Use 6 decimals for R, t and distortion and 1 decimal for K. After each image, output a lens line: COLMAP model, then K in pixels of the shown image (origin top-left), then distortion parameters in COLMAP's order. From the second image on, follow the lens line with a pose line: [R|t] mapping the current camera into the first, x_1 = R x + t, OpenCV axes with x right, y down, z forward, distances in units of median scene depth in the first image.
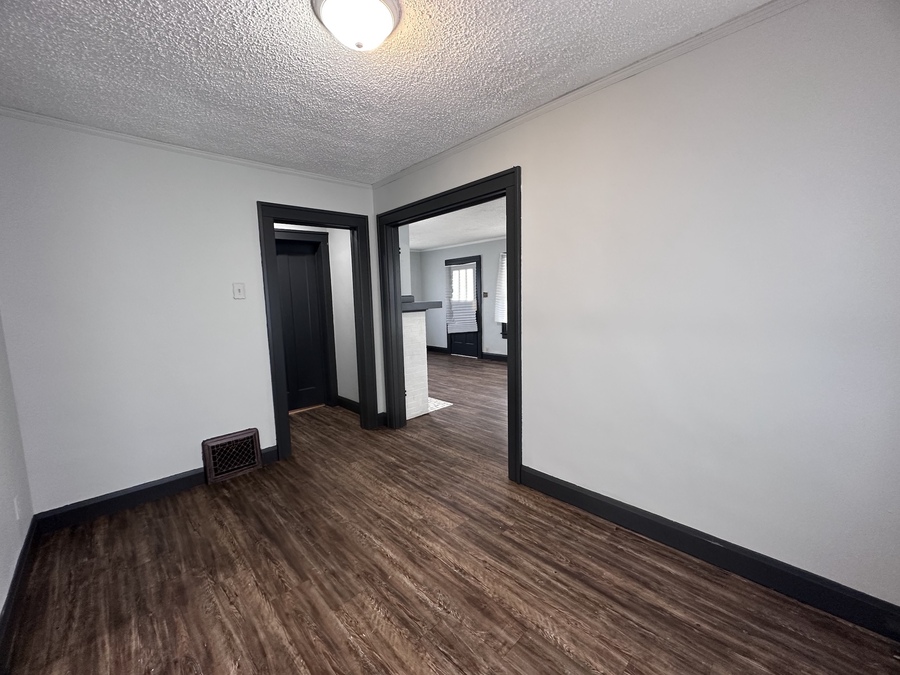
lens RADIAL K [[358.2, 0, 448.2], [0, 358.2, 336.4], [0, 0, 1]] dist [-0.001498, -0.000411]
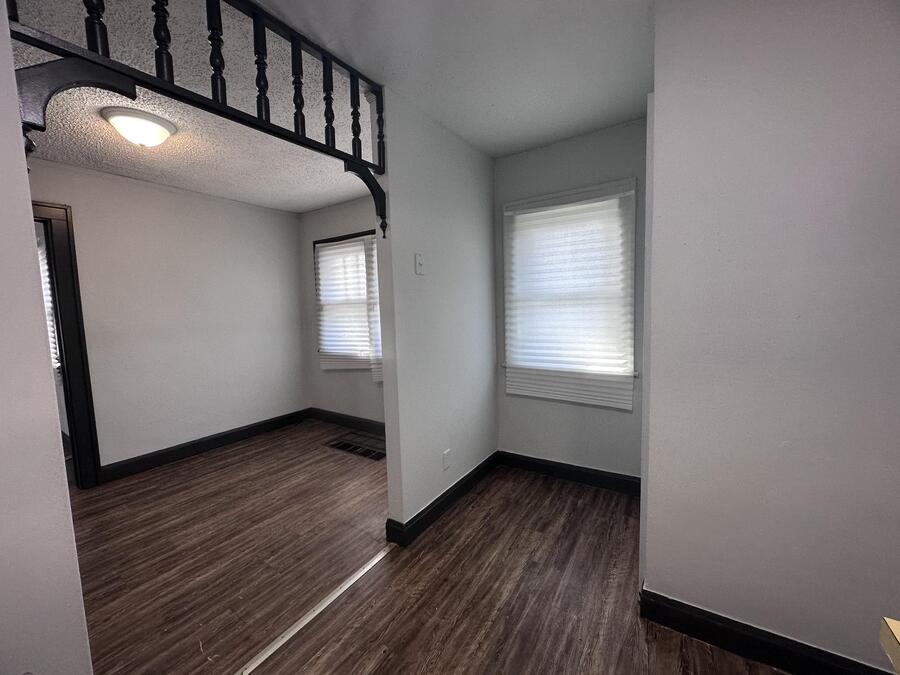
lens RADIAL K [[358.2, 0, 448.2], [0, 358.2, 336.4], [0, 0, 1]] dist [-0.001498, -0.000411]
pose [[-0.215312, -0.046100, 0.975457, -1.589772], [0.143817, 0.986497, 0.078366, 0.034327], [-0.965897, 0.157160, -0.205775, 0.162592]]
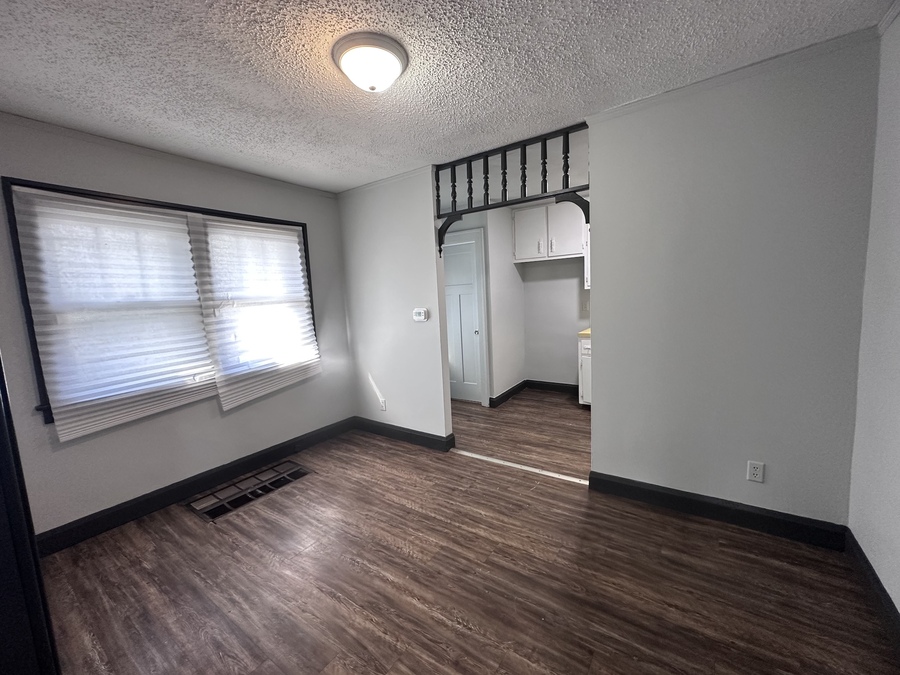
lens RADIAL K [[358.2, 0, 448.2], [0, 358.2, 336.4], [0, 0, 1]] dist [-0.001498, -0.000411]
pose [[-0.977328, 0.098048, -0.187660, -0.150851], [0.055139, 0.973597, 0.221516, -0.213866], [0.204425, 0.206146, -0.956930, 1.841913]]
